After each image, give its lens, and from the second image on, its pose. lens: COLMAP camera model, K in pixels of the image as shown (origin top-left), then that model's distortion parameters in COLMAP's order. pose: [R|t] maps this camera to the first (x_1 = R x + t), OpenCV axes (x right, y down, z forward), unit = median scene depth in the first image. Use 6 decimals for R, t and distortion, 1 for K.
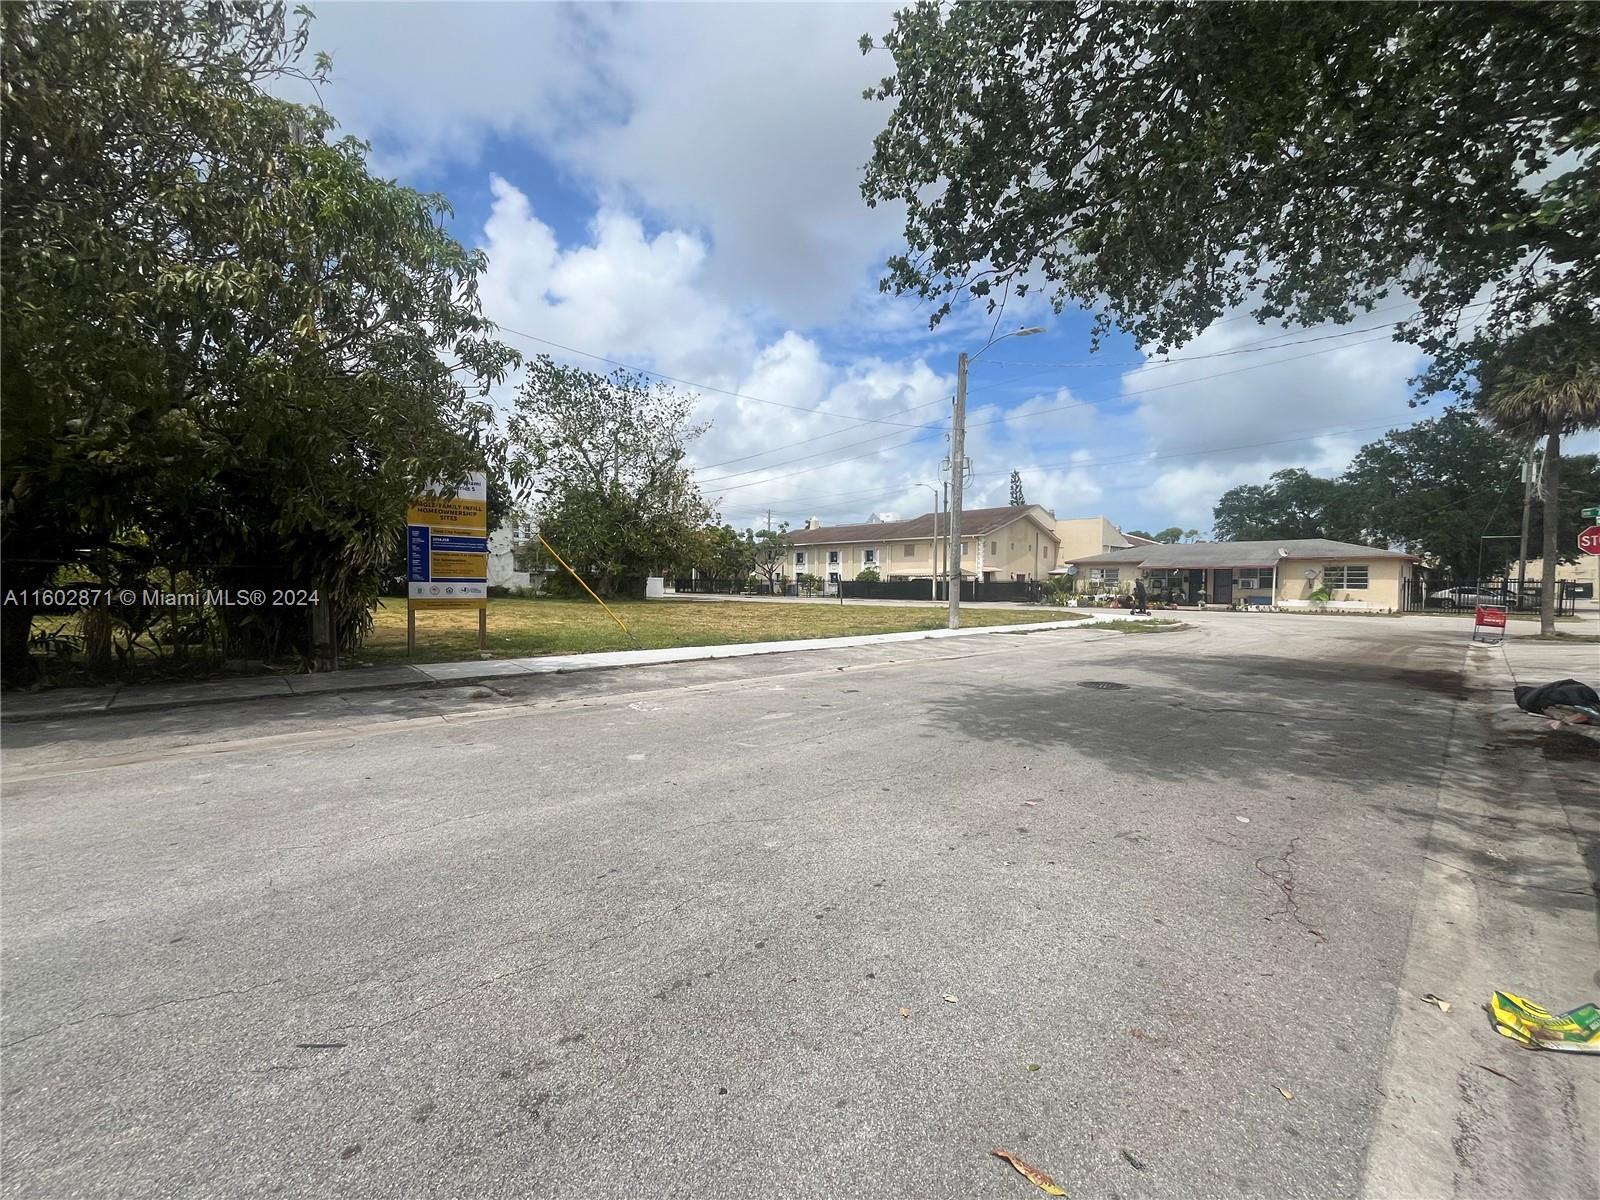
lens RADIAL K [[648.1, 0, 796.1], [0, 648.1, 601.0], [0, 0, 1]] dist [-0.003053, -0.000189]
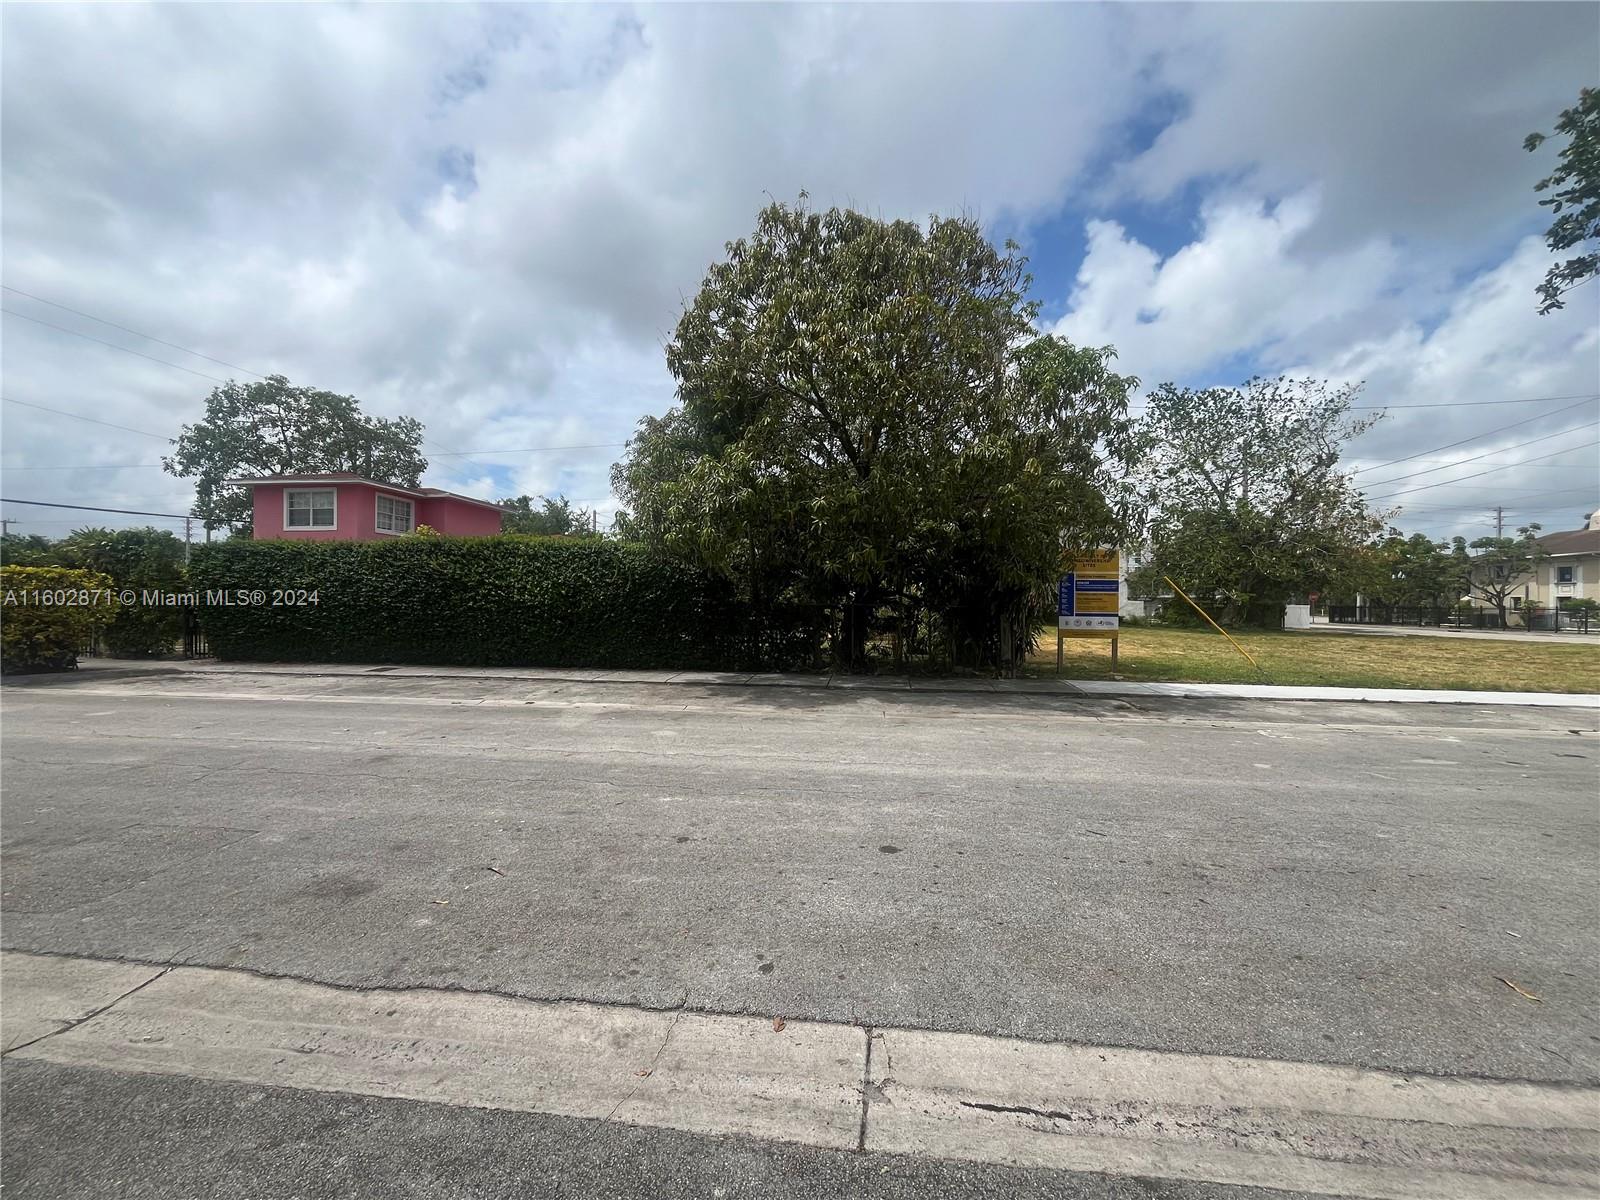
lens RADIAL K [[648.1, 0, 796.1], [0, 648.1, 601.0], [0, 0, 1]] dist [-0.003053, -0.000189]
pose [[0.639926, -0.006128, -0.768412, 0.043787], [-0.023874, 0.999327, -0.027852, -0.007036], [0.768065, 0.036168, 0.639349, -0.159128]]
